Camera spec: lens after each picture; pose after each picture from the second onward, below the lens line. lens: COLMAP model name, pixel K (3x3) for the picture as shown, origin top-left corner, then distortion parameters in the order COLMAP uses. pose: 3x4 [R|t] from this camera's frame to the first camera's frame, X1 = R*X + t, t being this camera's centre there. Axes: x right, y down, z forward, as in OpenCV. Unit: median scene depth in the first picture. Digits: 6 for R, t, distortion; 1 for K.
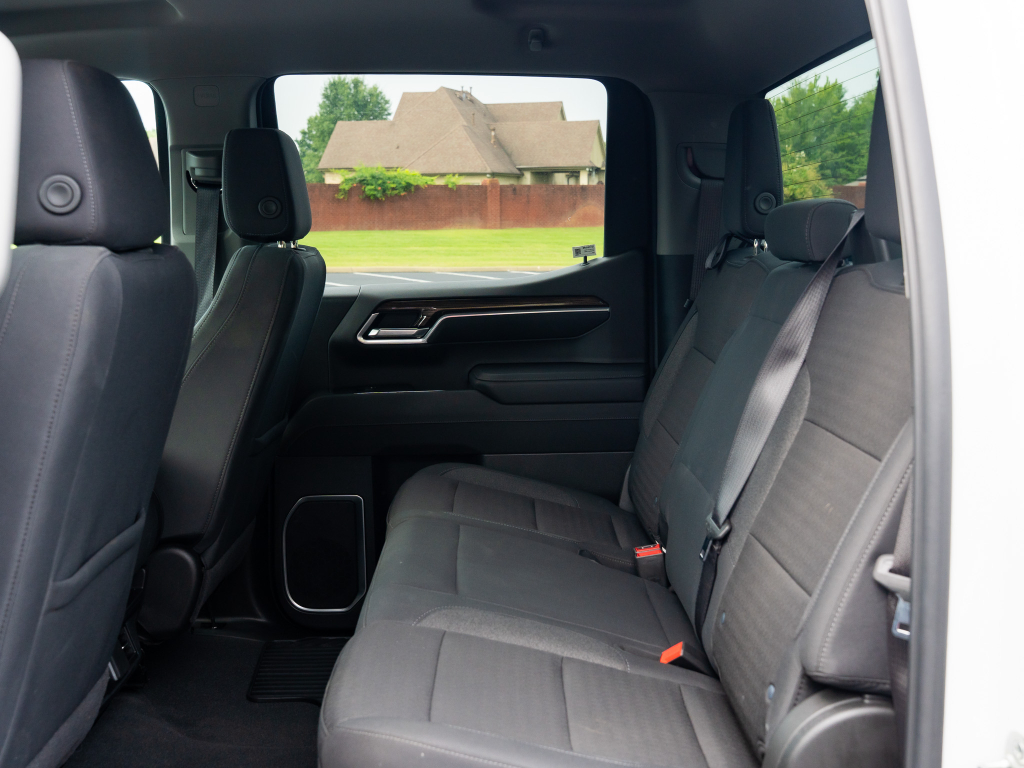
lens RADIAL K [[1248.4, 0, 479.2], [0, 1248.4, 402.3], [0, 0, 1]] dist [0.013791, 0.000000]
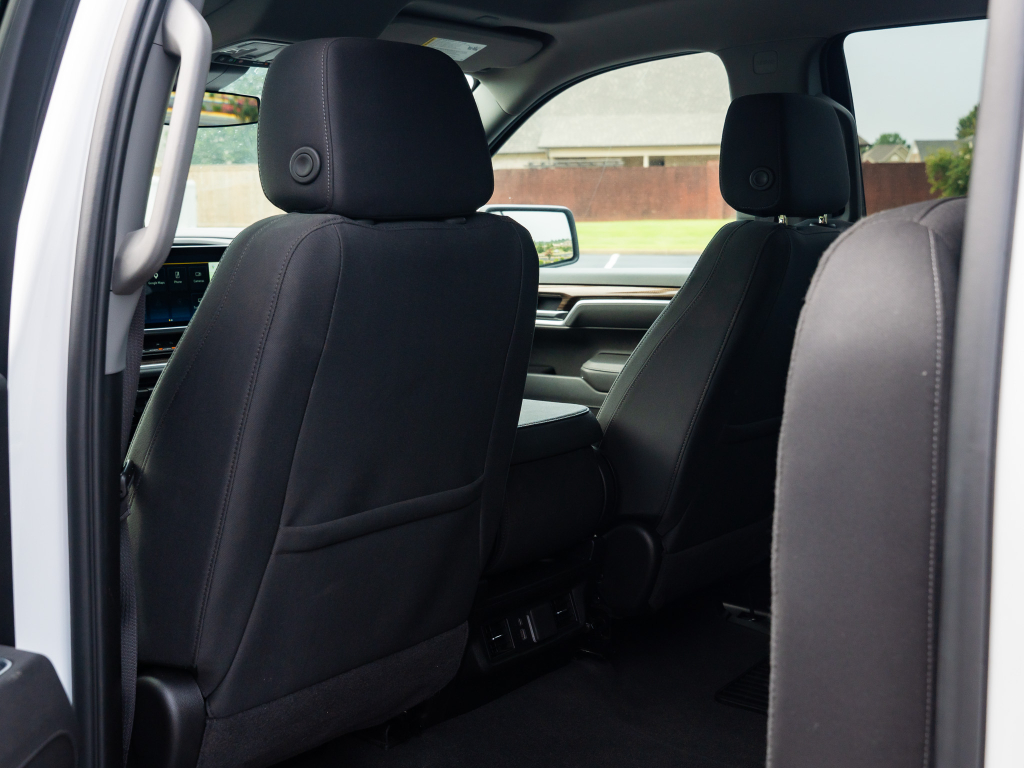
lens RADIAL K [[1248.4, 0, 512.1], [0, 1248.4, 375.1], [0, 0, 1]] dist [0.013791, 0.000000]
pose [[0.785410, 0.092801, -0.611980, 0.233496], [-0.095244, 0.995041, 0.028653, -0.017630], [0.611605, 0.035783, 0.790354, 0.139962]]
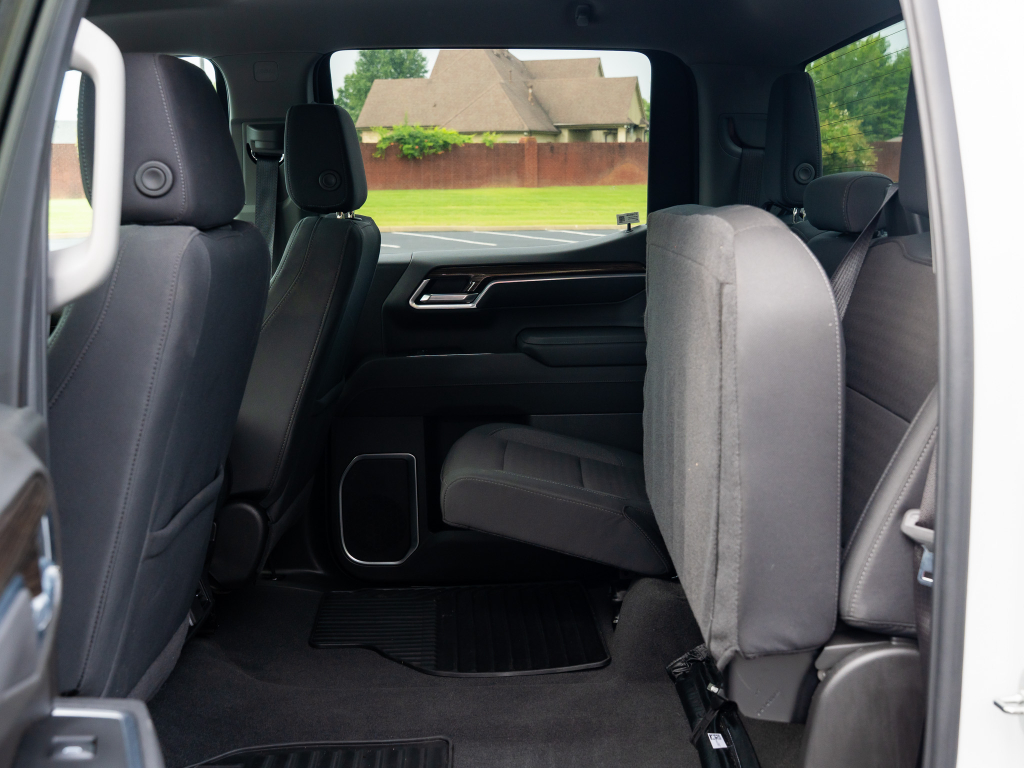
lens RADIAL K [[1248.4, 0, 482.7], [0, 1248.4, 397.6], [0, 0, 1]] dist [0.013791, 0.000000]
pose [[0.999647, 0.000349, -0.026555, -0.009506], [0.000427, 0.999573, 0.029216, -0.003425], [0.026553, -0.029217, 0.999220, -0.044991]]
